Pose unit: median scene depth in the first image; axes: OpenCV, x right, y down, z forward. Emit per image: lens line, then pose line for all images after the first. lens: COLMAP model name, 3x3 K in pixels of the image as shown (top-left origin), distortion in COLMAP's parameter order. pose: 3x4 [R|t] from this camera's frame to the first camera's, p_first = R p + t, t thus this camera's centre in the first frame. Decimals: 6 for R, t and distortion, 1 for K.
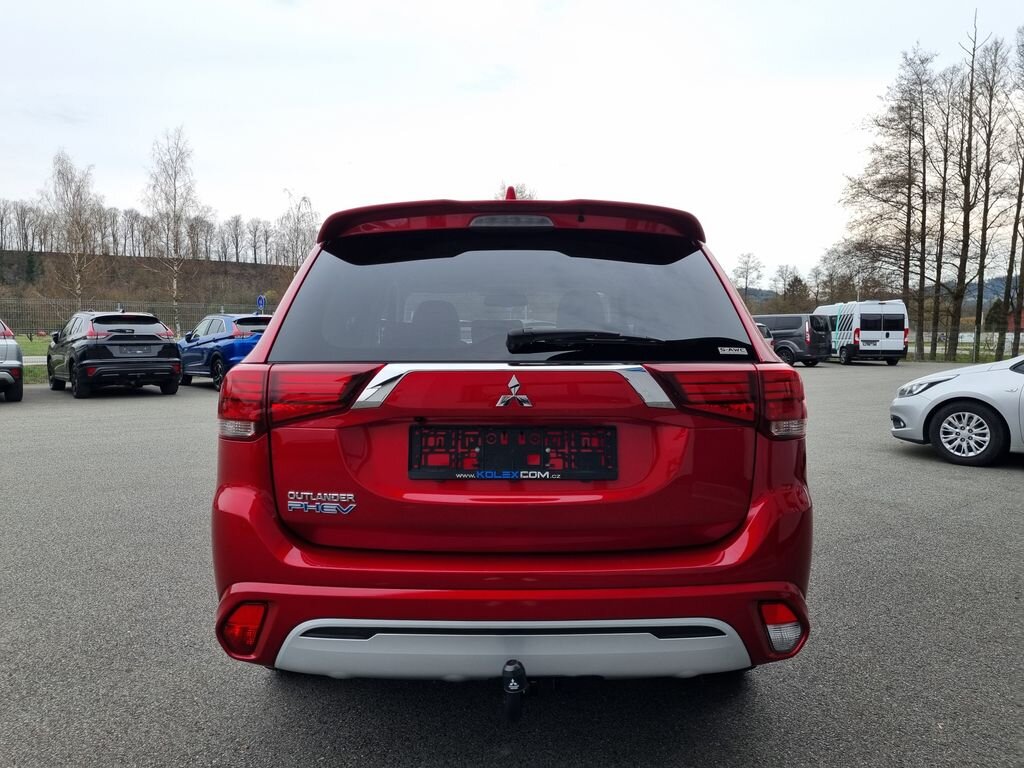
lens RADIAL K [[782.2, 0, 515.9], [0, 782.2, 385.9], [0, 0, 1]] dist [0.047840, -0.028342]
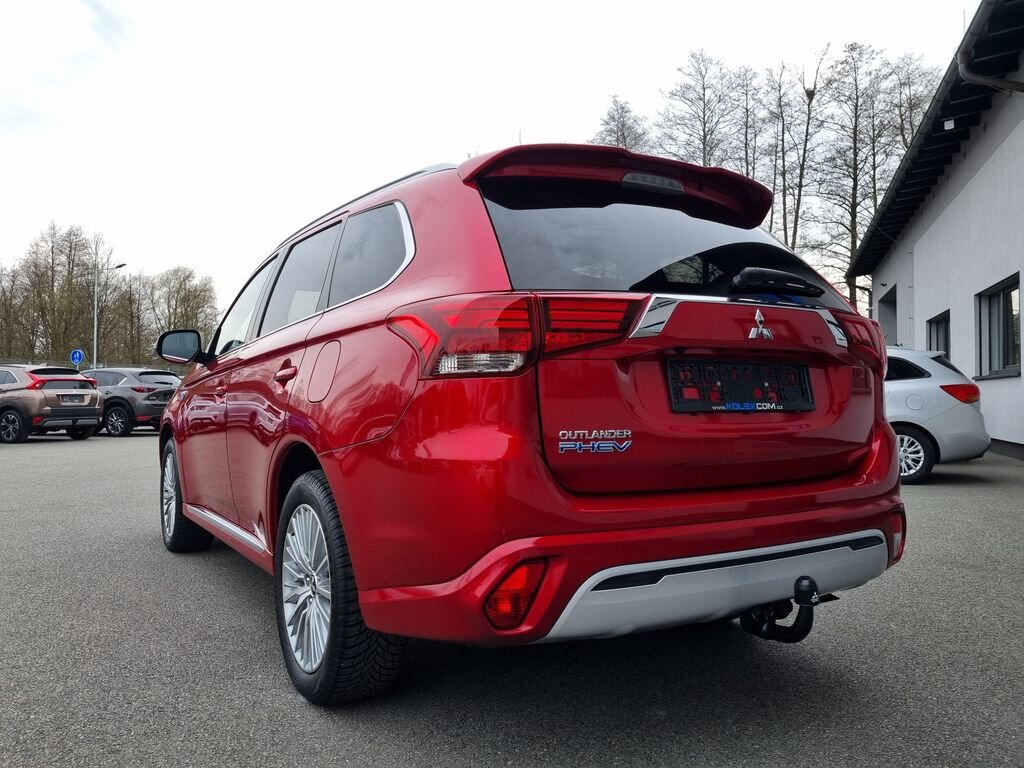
lens RADIAL K [[782.2, 0, 506.4], [0, 782.2, 379.7], [0, 0, 1]] dist [0.047840, -0.028342]
pose [[0.853996, 0.006187, 0.520242, -0.800397], [0.038573, 0.996424, -0.075170, 0.139948], [-0.518847, 0.084262, 0.850704, 0.270342]]
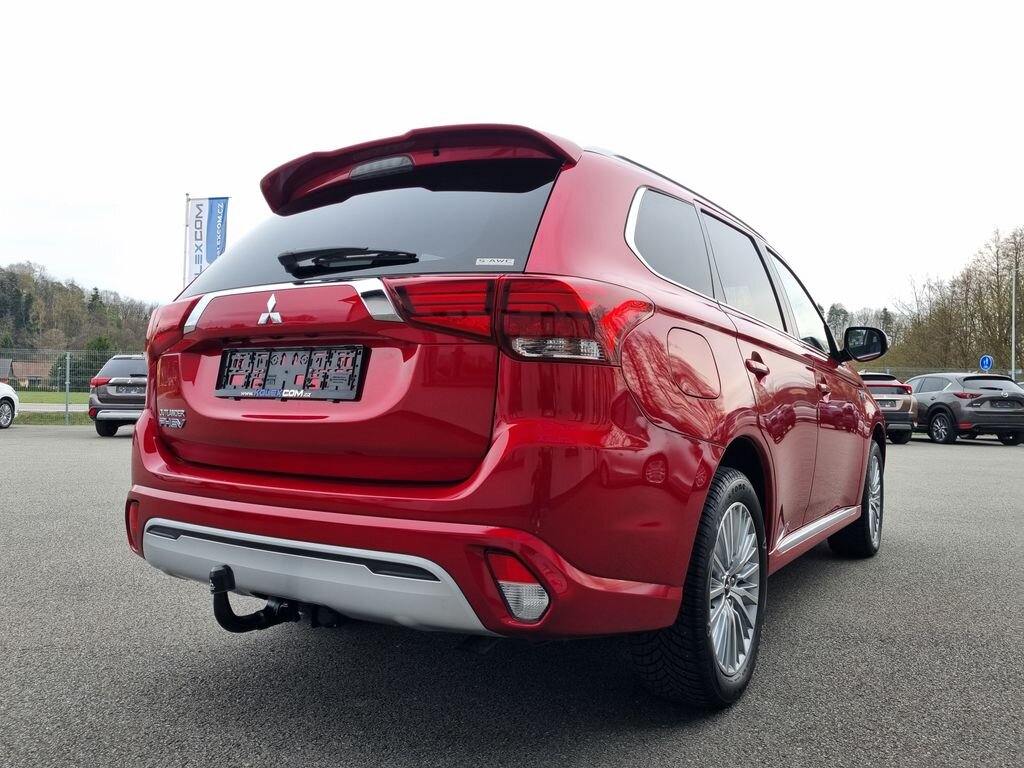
lens RADIAL K [[782.2, 0, 507.4], [0, 782.2, 385.6], [0, 0, 1]] dist [0.047840, -0.028342]
pose [[0.834734, -0.000129, -0.550653, 0.843814], [-0.048371, 0.996117, -0.073558, 0.171596], [0.548524, 0.088037, 0.831487, 0.324327]]
